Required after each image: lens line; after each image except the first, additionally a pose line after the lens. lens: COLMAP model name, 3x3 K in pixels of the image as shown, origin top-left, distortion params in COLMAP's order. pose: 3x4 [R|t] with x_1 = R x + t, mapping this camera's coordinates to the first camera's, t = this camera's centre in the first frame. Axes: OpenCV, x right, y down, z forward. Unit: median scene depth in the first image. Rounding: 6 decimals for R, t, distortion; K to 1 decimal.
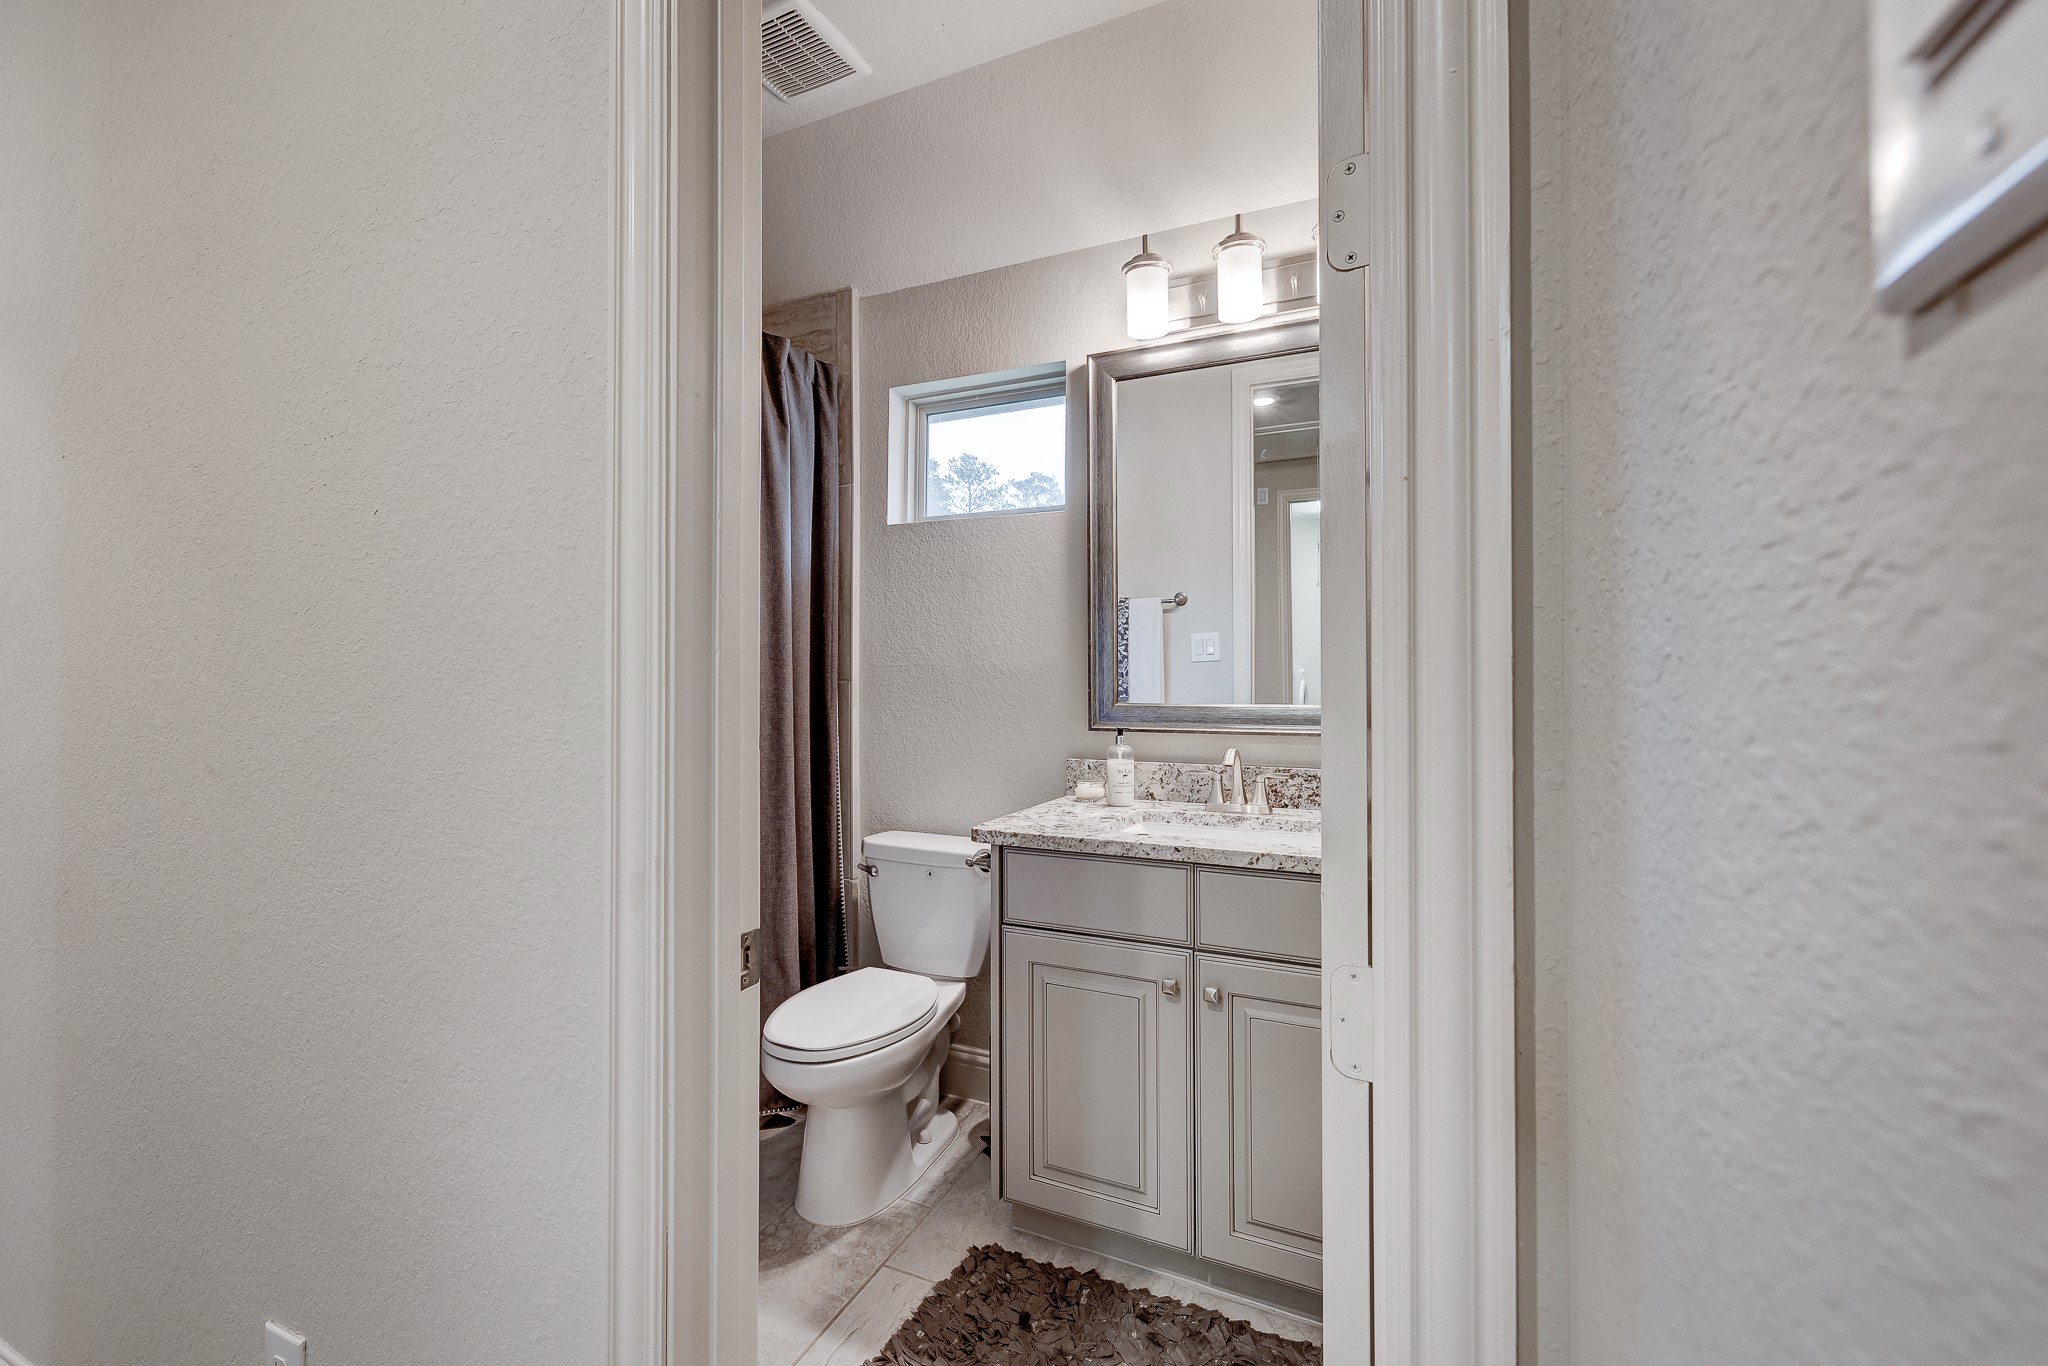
lens RADIAL K [[861.9, 0, 1023.4], [0, 861.9, 678.6], [0, 0, 1]] dist [-0.001937, 0.000697]
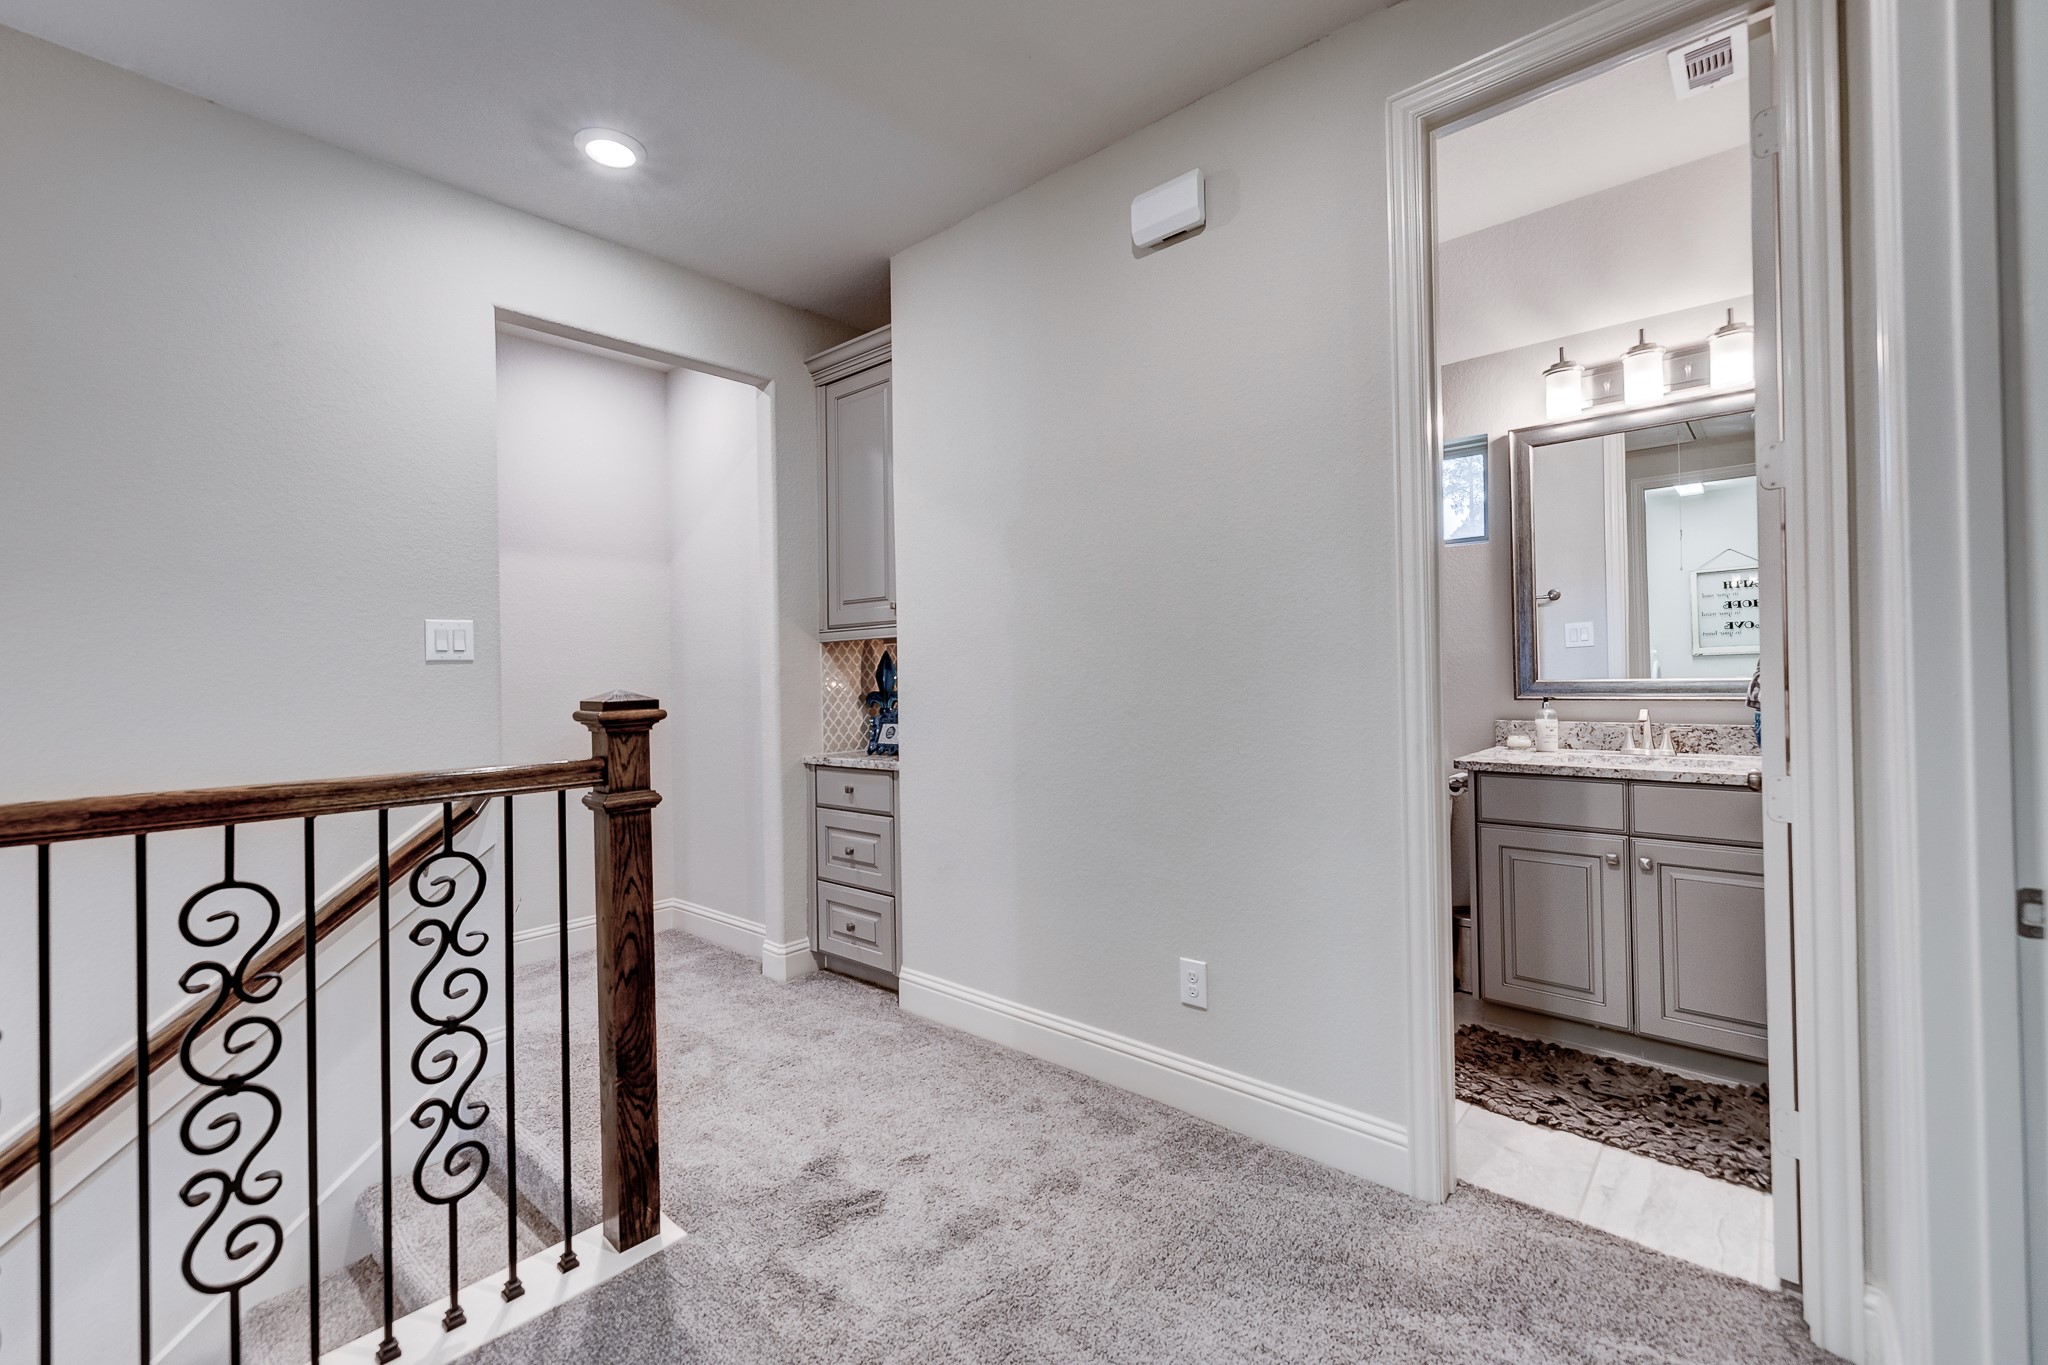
lens RADIAL K [[861.9, 0, 1027.1], [0, 861.9, 676.1], [0, 0, 1]] dist [-0.001937, 0.000697]
pose [[0.956112, -0.016466, -0.292539, -0.319448], [0.018772, 0.999811, 0.005077, -0.000241], [0.292400, -0.010345, 0.956240, -0.666418]]
